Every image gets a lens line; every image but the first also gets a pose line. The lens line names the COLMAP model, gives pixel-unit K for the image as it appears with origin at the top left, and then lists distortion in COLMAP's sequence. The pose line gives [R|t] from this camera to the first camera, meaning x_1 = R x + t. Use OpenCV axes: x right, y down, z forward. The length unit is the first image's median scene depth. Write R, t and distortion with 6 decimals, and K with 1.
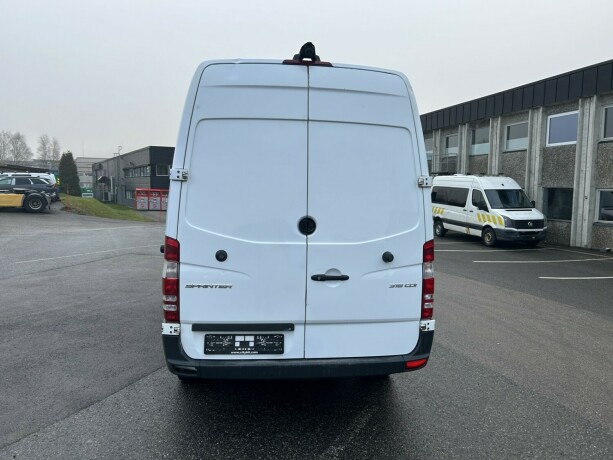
lens RADIAL K [[468.8, 0, 306.5], [0, 468.8, 231.0], [0, 0, 1]] dist [0.035819, -0.045869]
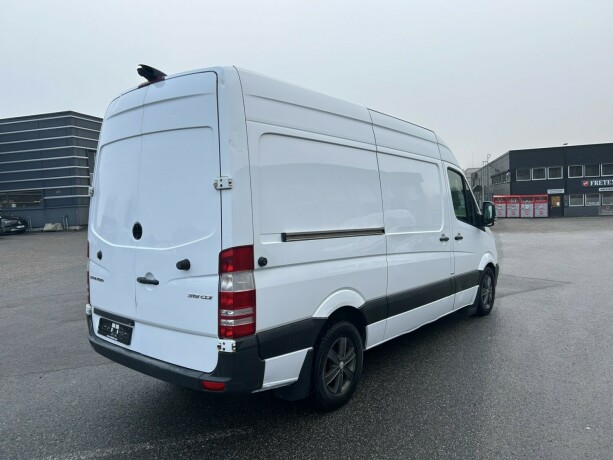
lens RADIAL K [[468.8, 0, 303.9], [0, 468.8, 230.9], [0, 0, 1]] dist [0.035819, -0.045869]
pose [[0.681360, 0.004969, -0.731931, 1.010263], [-0.017591, 0.999799, -0.009588, -0.008189], [0.731737, 0.019409, 0.681311, 0.508611]]
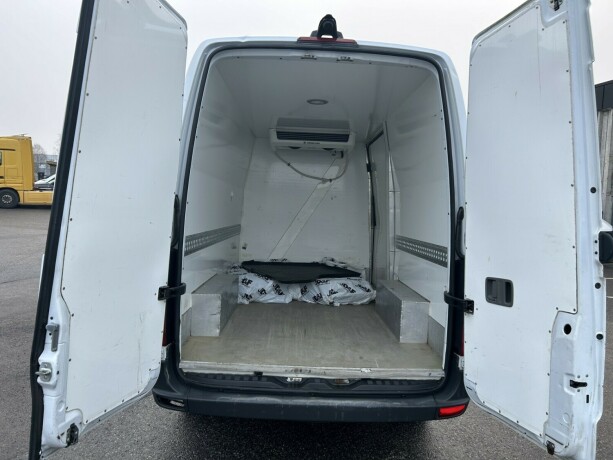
lens RADIAL K [[468.8, 0, 308.4], [0, 468.8, 231.6], [0, 0, 1]] dist [0.035819, -0.045869]
pose [[0.994327, 0.027784, -0.102673, 0.062559], [-0.028505, 0.999578, -0.005561, -0.013962], [0.102475, 0.008456, 0.994700, 0.167886]]
